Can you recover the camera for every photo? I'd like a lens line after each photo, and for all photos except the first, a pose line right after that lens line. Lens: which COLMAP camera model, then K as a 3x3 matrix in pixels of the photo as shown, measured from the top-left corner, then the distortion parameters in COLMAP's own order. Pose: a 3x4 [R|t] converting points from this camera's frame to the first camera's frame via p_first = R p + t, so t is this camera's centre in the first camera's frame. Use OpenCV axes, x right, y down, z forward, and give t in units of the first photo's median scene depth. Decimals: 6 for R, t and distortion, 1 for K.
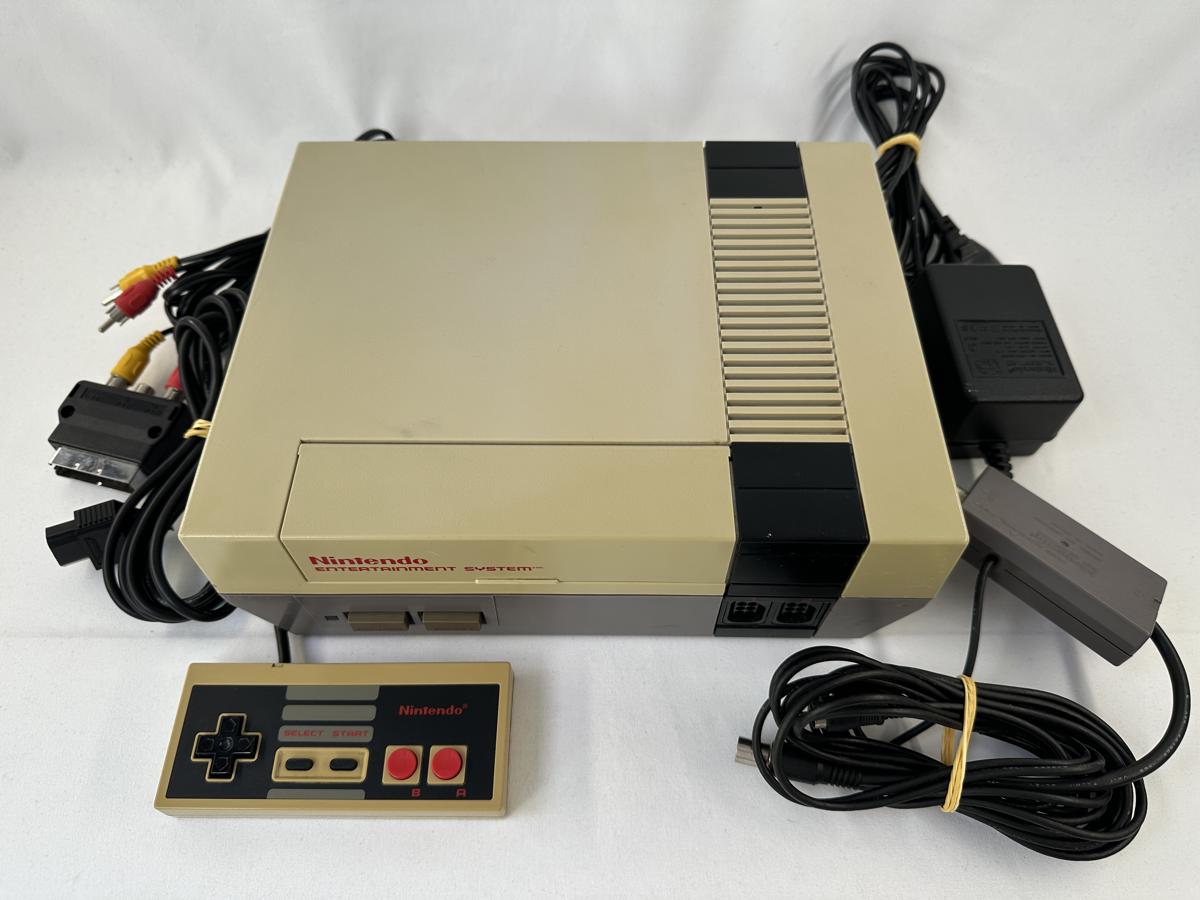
lens RADIAL K [[902.3, 0, 600.0], [0, 902.3, 450.0], [0, 0, 1]] dist [0.005885, -0.068972]
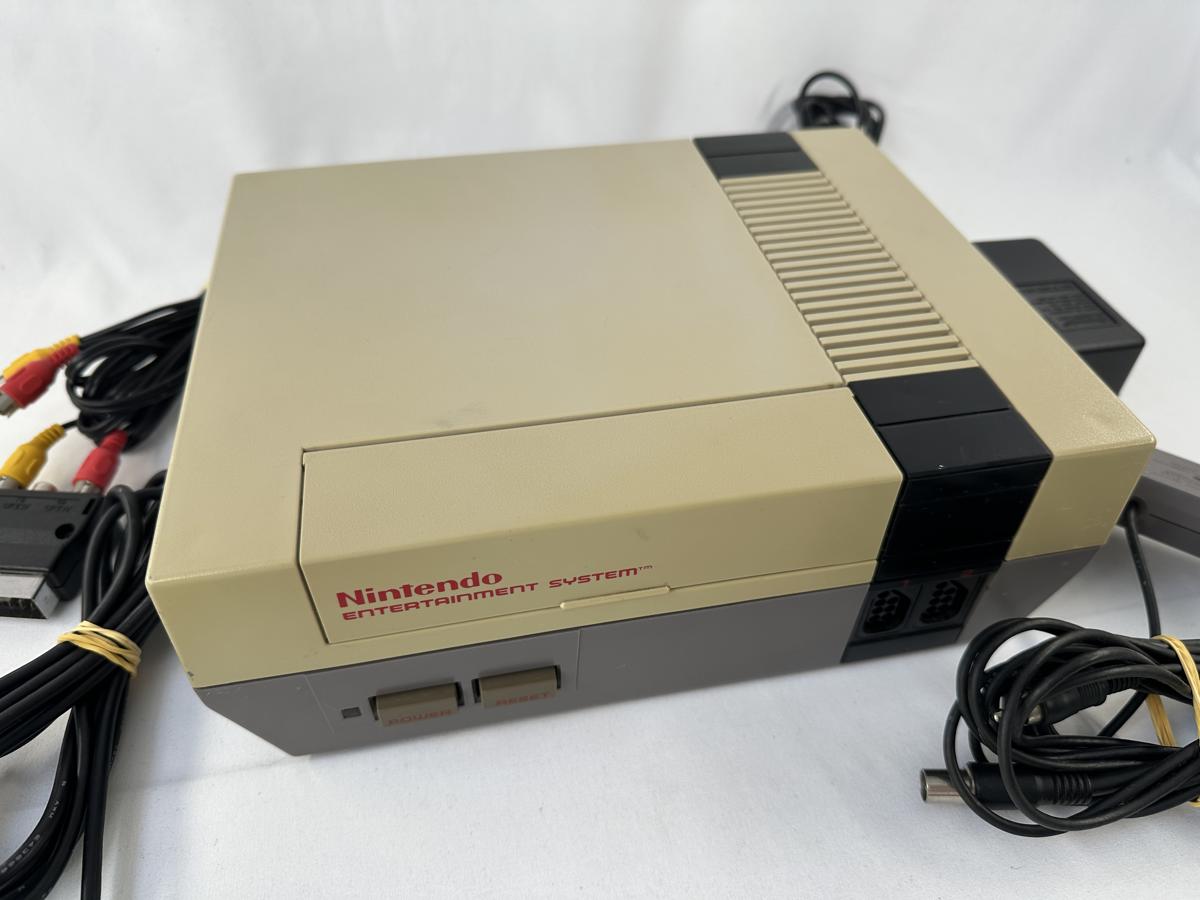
lens RADIAL K [[902.3, 0, 600.0], [0, 902.3, 450.0], [0, 0, 1]] dist [0.005885, -0.068972]
pose [[0.978299, -0.127029, 0.163689, -0.207951], [0.161197, 0.962972, -0.216101, 0.184429], [-0.130176, 0.237797, 0.962552, 0.245864]]
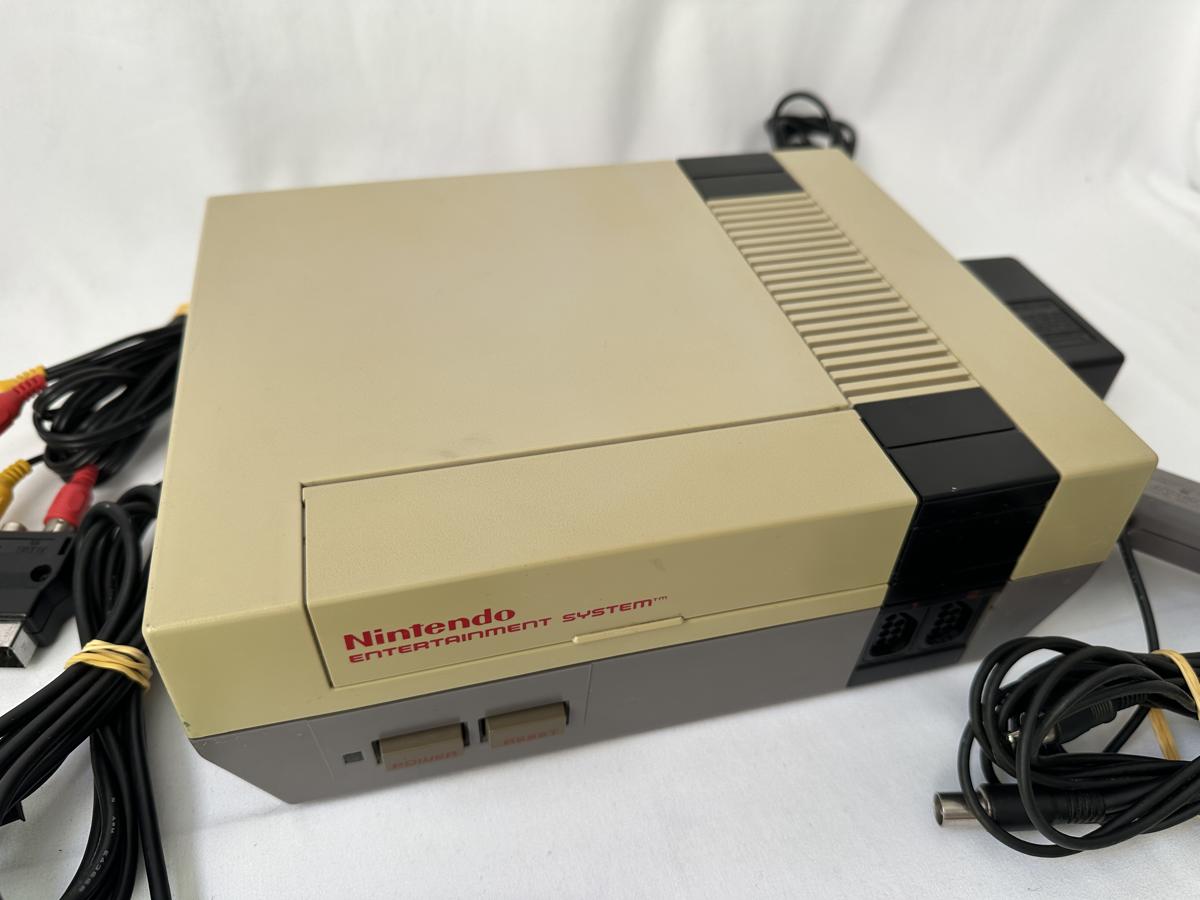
lens RADIAL K [[902.3, 0, 600.0], [0, 902.3, 450.0], [0, 0, 1]] dist [0.005885, -0.068972]
pose [[0.965735, -0.141974, 0.217252, -0.247882], [0.191112, 0.955387, -0.225194, 0.163766], [-0.175588, 0.258997, 0.949784, 0.267785]]
